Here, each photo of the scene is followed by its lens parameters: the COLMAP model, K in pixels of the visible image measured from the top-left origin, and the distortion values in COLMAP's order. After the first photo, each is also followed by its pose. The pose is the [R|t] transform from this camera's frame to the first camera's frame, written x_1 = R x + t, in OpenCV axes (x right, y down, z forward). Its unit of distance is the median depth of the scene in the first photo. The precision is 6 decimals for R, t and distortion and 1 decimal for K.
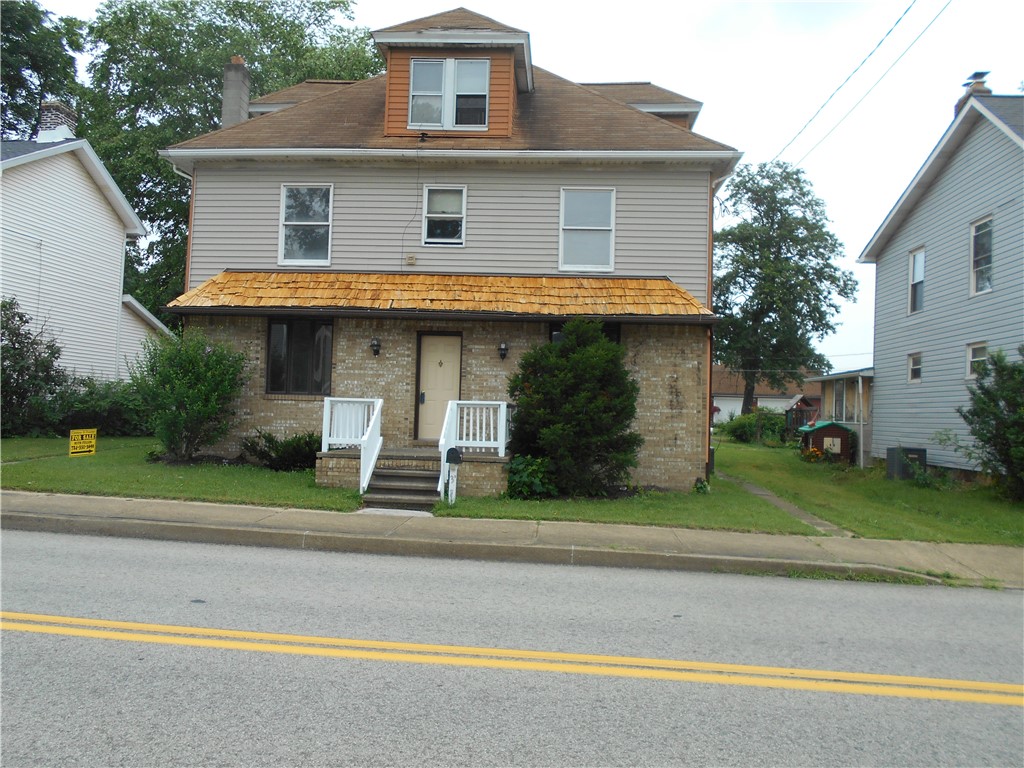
lens RADIAL K [[802.0, 0, 501.7], [0, 802.0, 386.7], [0, 0, 1]] dist [-0.030898, 0.066675]
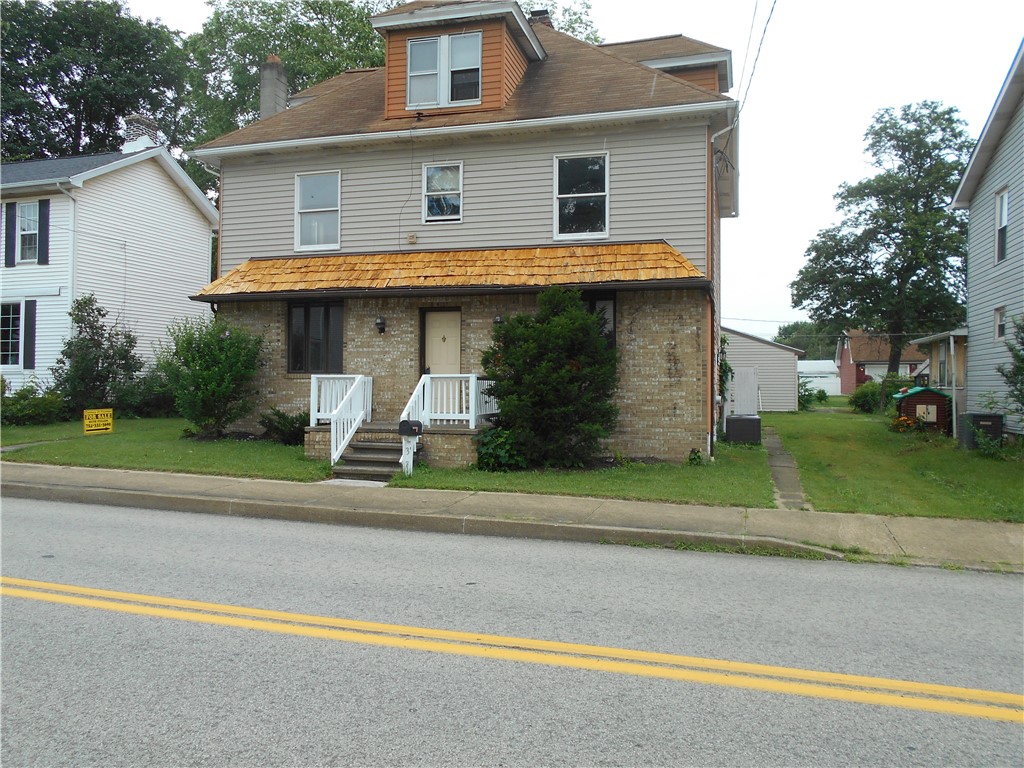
lens RADIAL K [[802.0, 0, 501.7], [0, 802.0, 386.7], [0, 0, 1]] dist [-0.030898, 0.066675]
pose [[0.978163, -0.024274, -0.206417, 0.212923], [0.030402, 0.999185, 0.026567, 0.007315], [0.205604, -0.032262, 0.978103, 0.016936]]
